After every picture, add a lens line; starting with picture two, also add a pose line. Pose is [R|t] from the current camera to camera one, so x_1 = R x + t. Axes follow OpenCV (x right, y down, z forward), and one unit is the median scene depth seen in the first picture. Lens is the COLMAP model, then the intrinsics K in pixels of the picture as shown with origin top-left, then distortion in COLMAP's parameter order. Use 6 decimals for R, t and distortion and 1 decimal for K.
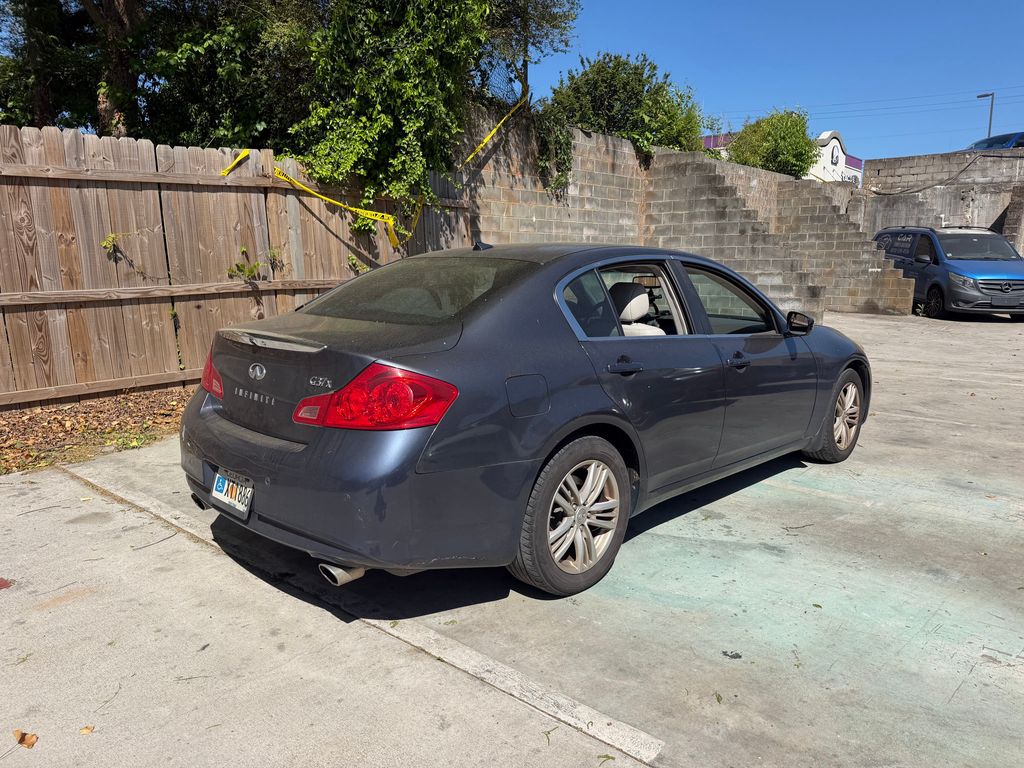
lens RADIAL K [[699.5, 0, 509.9], [0, 699.5, 402.3], [0, 0, 1]] dist [0.056649, -0.084485]
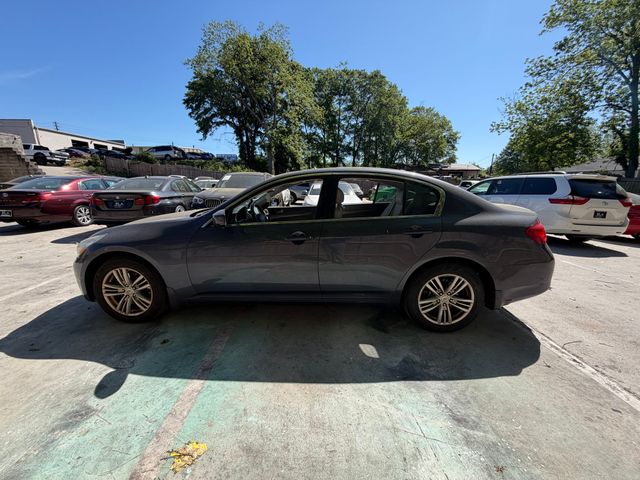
lens RADIAL K [[254.1, 0, 320.0], [0, 254.1, 240.0], [0, 0, 1]] dist [0.010495, -0.003683]
pose [[-0.671619, -0.171178, 0.720851, -0.222116], [0.134703, 0.928517, 0.345994, -0.151072], [-0.728549, 0.329477, -0.600551, 0.782301]]
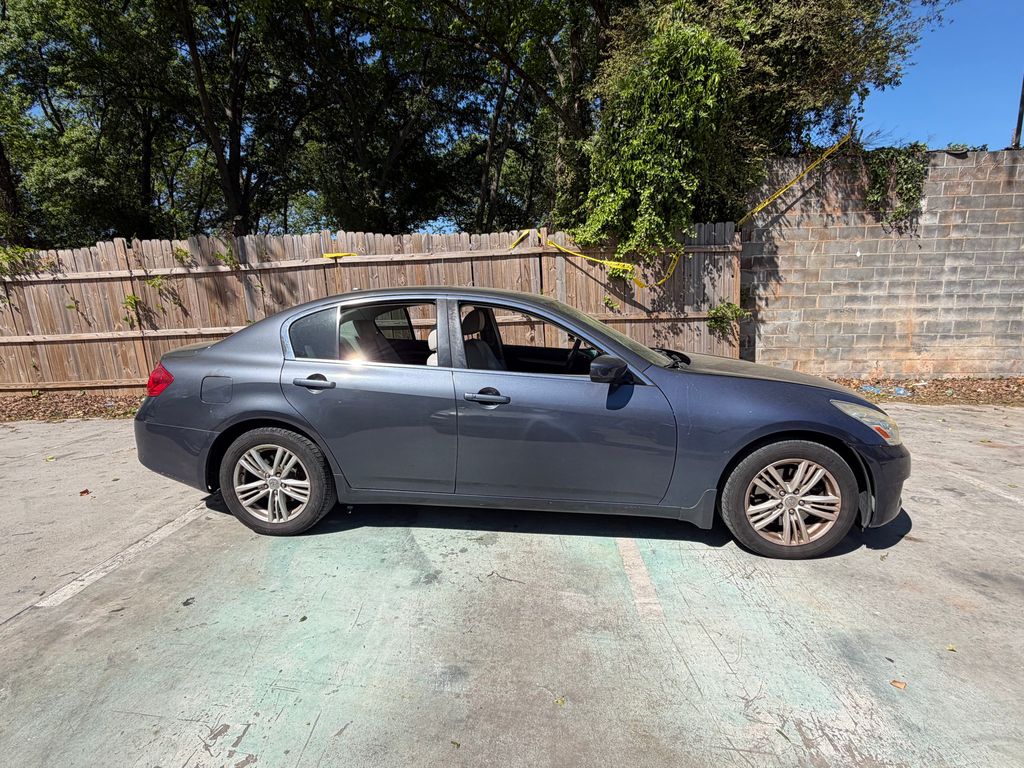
lens RADIAL K [[506.7, 0, 512.0], [0, 506.7, 384.0], [0, 0, 1]] dist [0.012116, -0.011487]
pose [[0.622314, 0.115268, -0.774234, 0.438894], [-0.140061, 0.989533, 0.034743, -0.051567], [0.770135, 0.086818, 0.631945, 0.264265]]
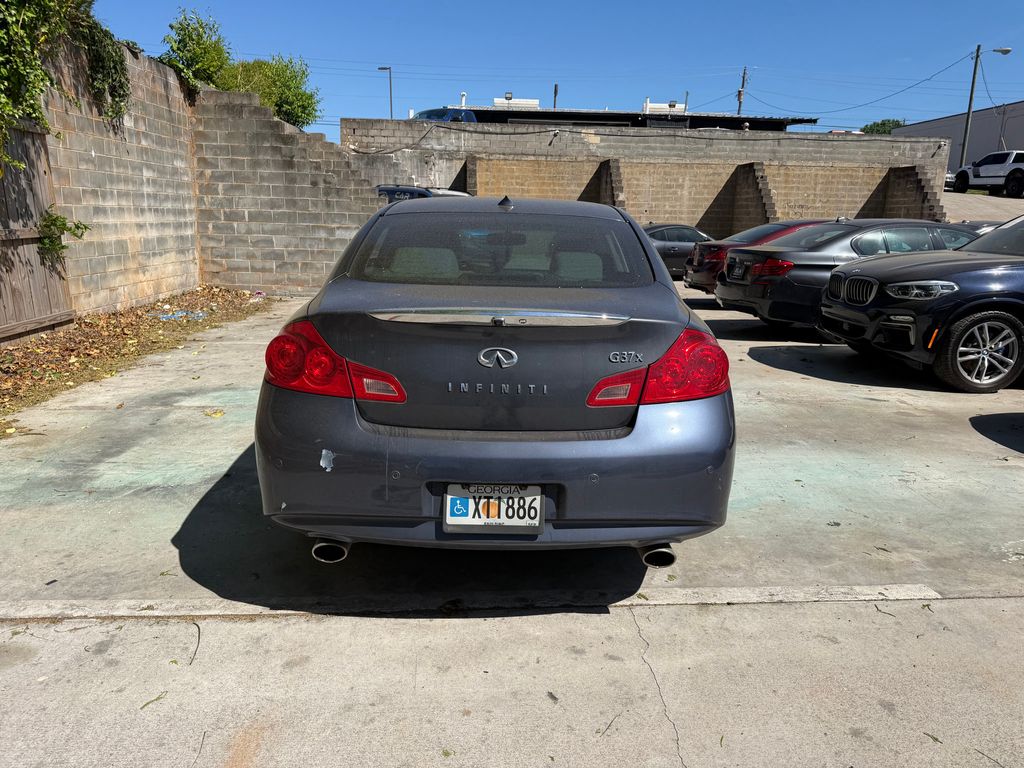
lens RADIAL K [[716.1, 0, 512.0], [0, 716.1, 384.0], [0, 0, 1]] dist [0.062214, -0.094646]
pose [[0.711449, -0.141661, 0.688311, -0.323393], [0.115699, 0.989717, 0.084105, -0.028174], [-0.693147, 0.019801, 0.720524, 0.137994]]
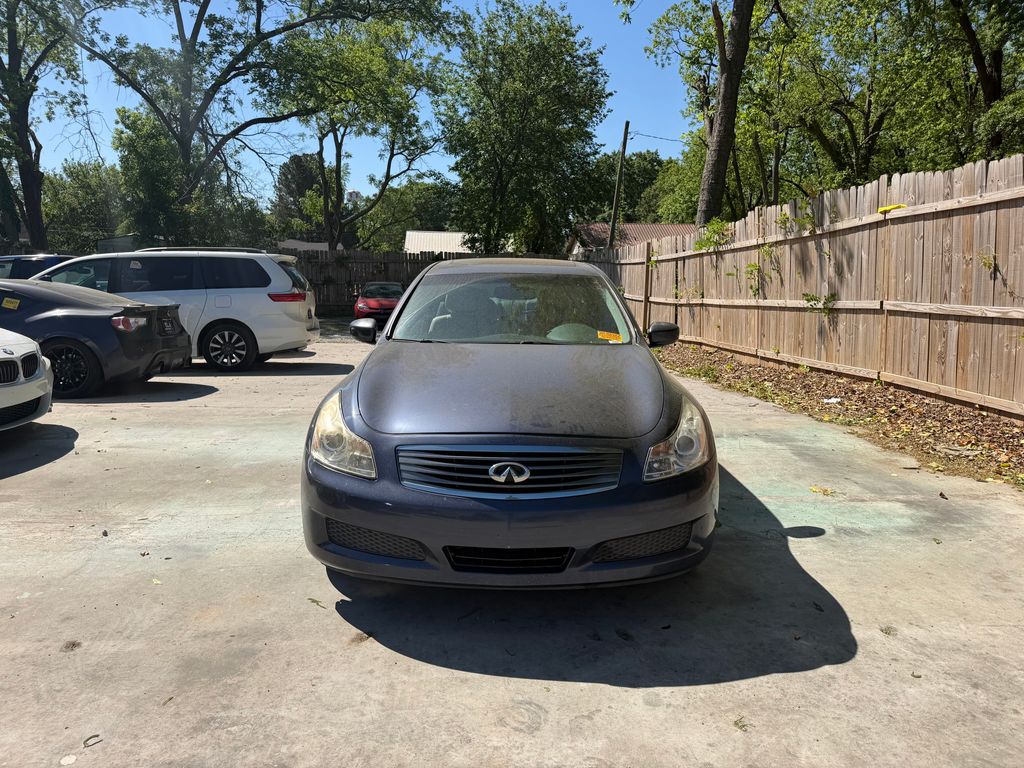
lens RADIAL K [[716.1, 0, 512.0], [0, 716.1, 384.0], [0, 0, 1]] dist [0.062214, -0.094646]
pose [[-0.709529, 0.097488, -0.697900, 0.527136], [-0.154458, 0.944785, 0.289006, -0.197238], [0.687540, 0.312854, -0.655295, 0.981204]]
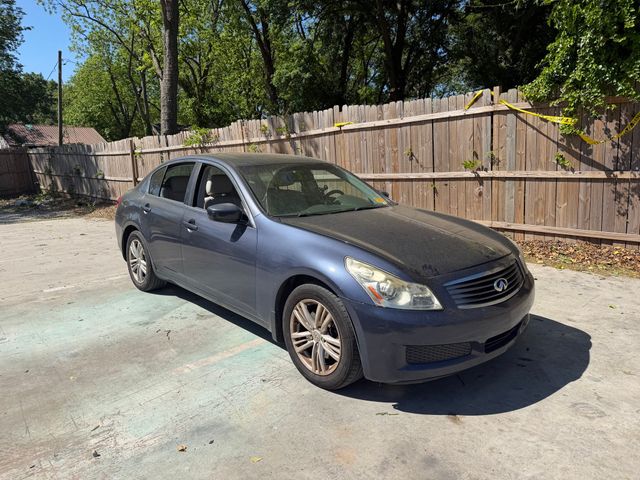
lens RADIAL K [[441.8, 0, 321.0], [0, 441.8, 249.3], [0, 0, 1]] dist [0.080621, -0.099729]
pose [[-0.049271, 0.196890, -0.979187, 0.635951], [-0.184218, 0.961766, 0.202657, -0.128585], [0.981650, 0.190369, -0.011116, 0.627755]]
